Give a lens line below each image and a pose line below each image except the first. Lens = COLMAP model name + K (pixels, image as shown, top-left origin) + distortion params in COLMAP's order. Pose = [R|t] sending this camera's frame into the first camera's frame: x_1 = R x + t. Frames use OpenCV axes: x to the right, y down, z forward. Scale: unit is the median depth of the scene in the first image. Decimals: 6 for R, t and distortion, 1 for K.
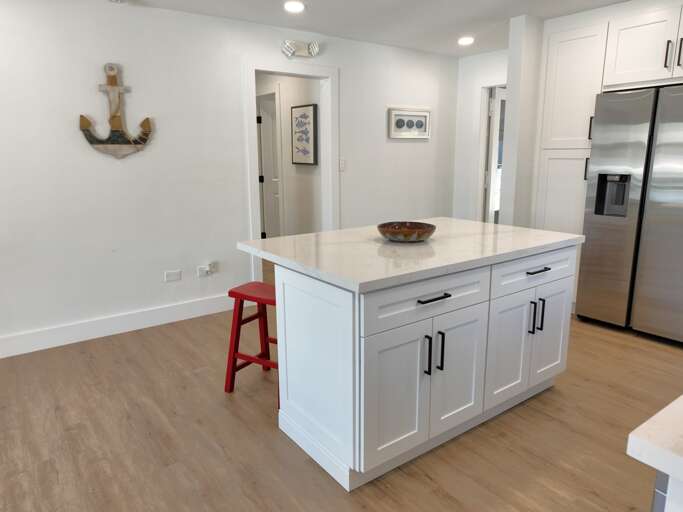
lens RADIAL K [[489.4, 0, 341.5], [0, 489.4, 255.6], [0, 0, 1]] dist [-0.012734, 0.018989]
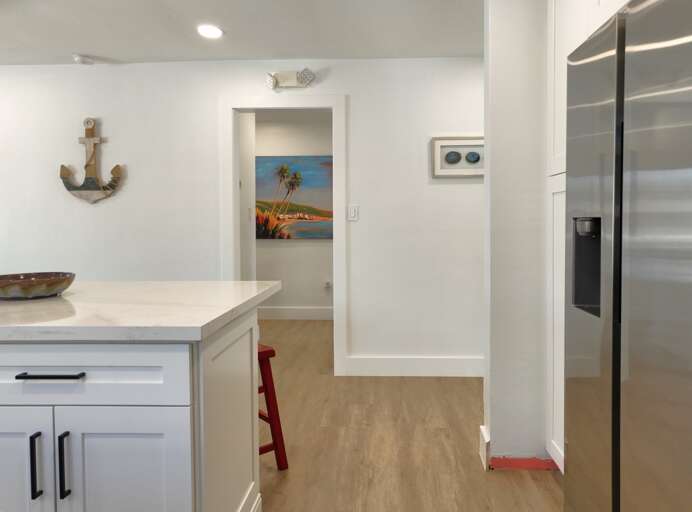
lens RADIAL K [[540.9, 0, 348.6], [0, 540.9, 251.8], [0, 0, 1]] dist [0.006260, 0.009799]
pose [[0.779394, 0.036635, -0.625462, 0.726146], [-0.128927, 0.986302, -0.102887, -0.045117], [0.613125, 0.160828, 0.773442, 0.447231]]
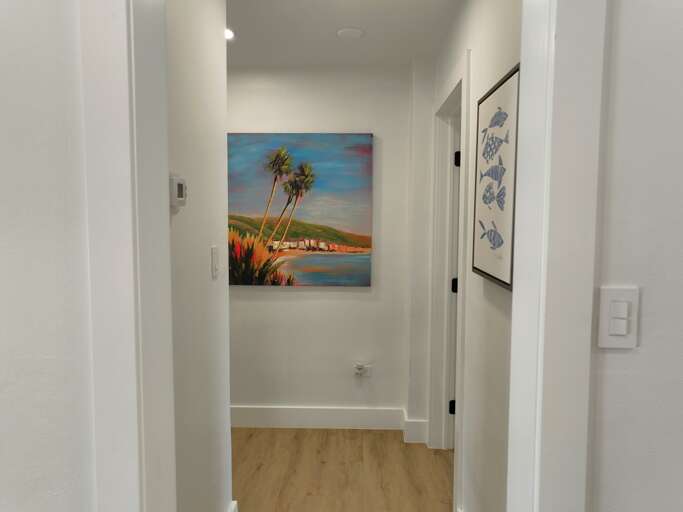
lens RADIAL K [[489.4, 0, 343.6], [0, 489.4, 263.3], [0, 0, 1]] dist [-0.012734, 0.018989]
pose [[0.816153, 0.065016, -0.574167, 0.030755], [-0.126284, 0.989699, -0.067439, -0.241128], [0.563868, 0.127548, 0.815956, 1.033786]]
